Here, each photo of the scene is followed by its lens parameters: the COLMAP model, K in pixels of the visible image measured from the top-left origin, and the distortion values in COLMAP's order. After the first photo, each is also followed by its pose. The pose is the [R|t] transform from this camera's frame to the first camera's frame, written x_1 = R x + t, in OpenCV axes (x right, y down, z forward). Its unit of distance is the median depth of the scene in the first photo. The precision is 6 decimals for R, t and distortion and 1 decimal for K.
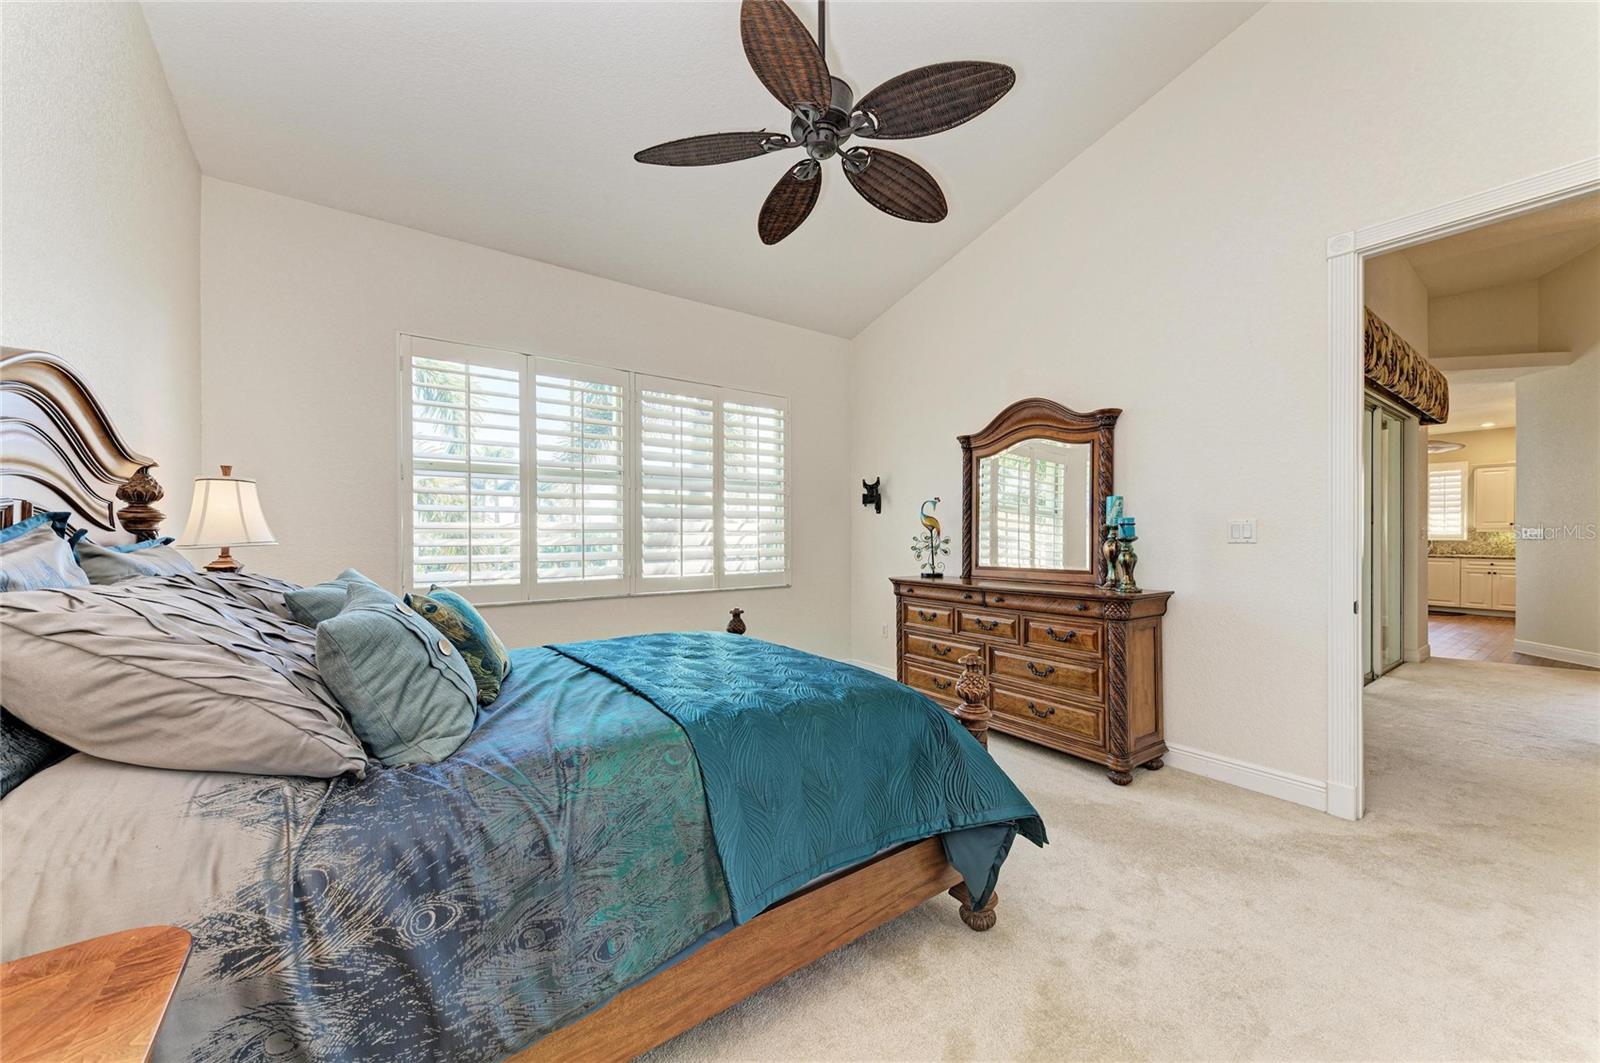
lens RADIAL K [[589.3, 0, 796.7], [0, 589.3, 535.2], [0, 0, 1]] dist [0.015176, -0.000024]
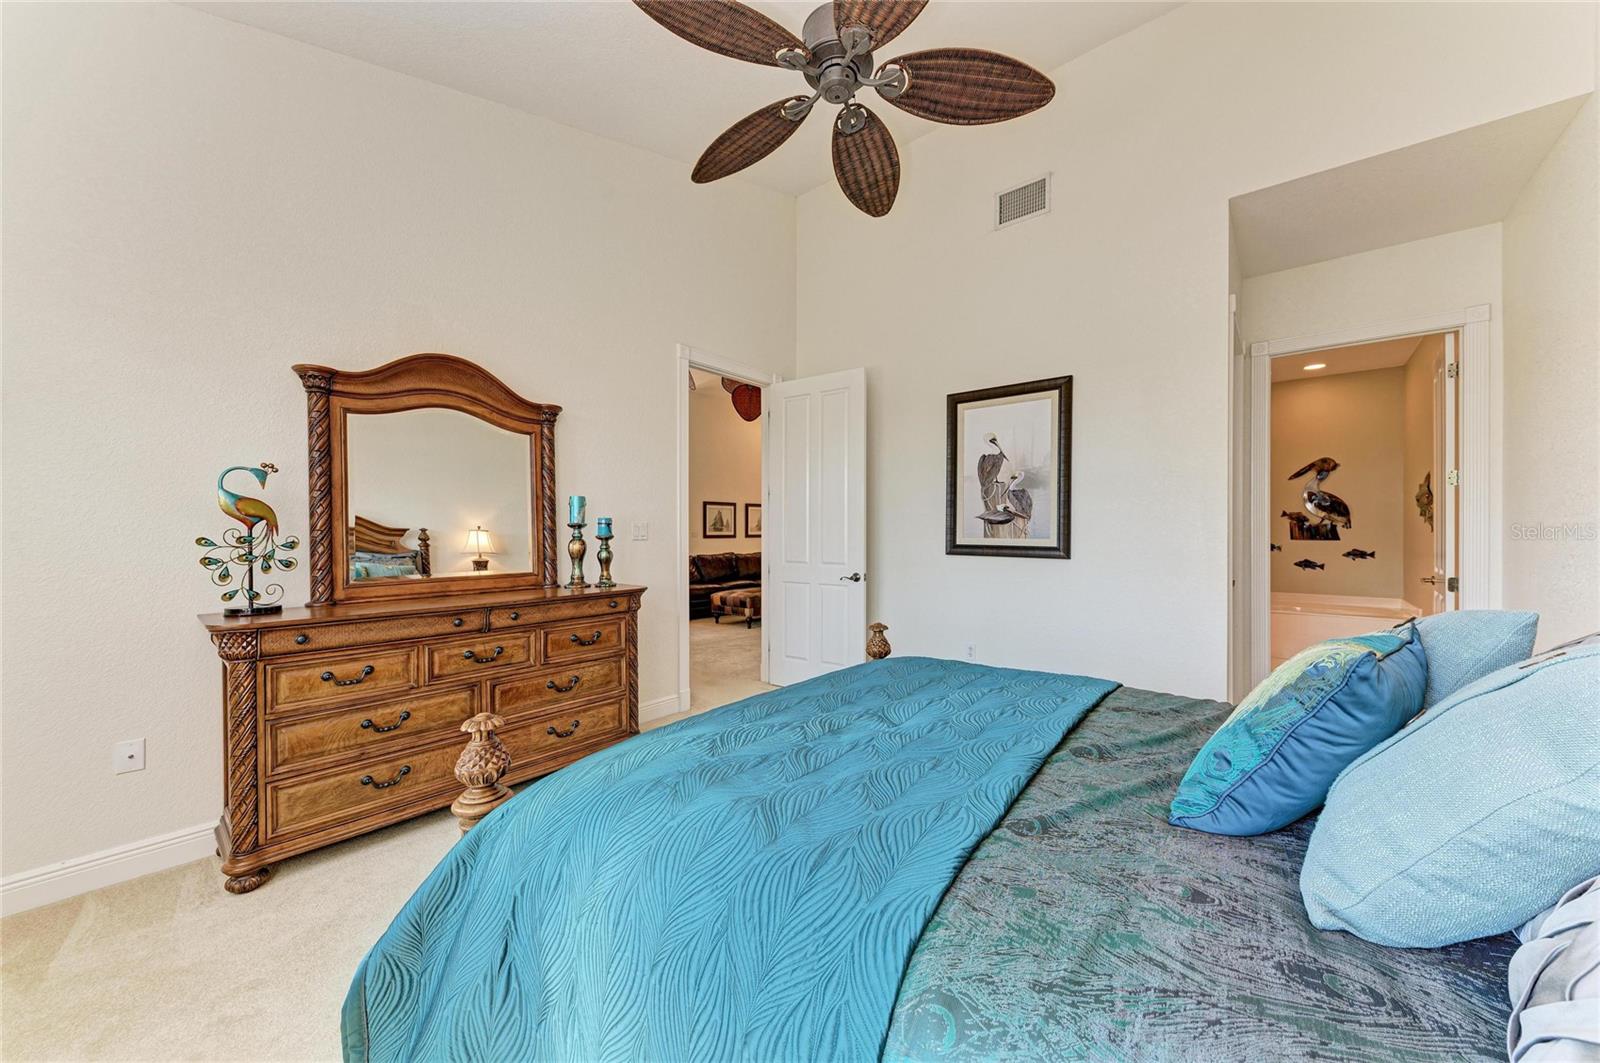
lens RADIAL K [[558.7, 0, 806.0], [0, 558.7, 535.3], [0, 0, 1]] dist [0.015776, 0.000010]
pose [[-0.231965, 0.001637, 0.972723, -0.393686], [0.005038, 0.999987, -0.000481, 0.003531], [-0.972711, 0.004789, -0.231970, 0.671308]]
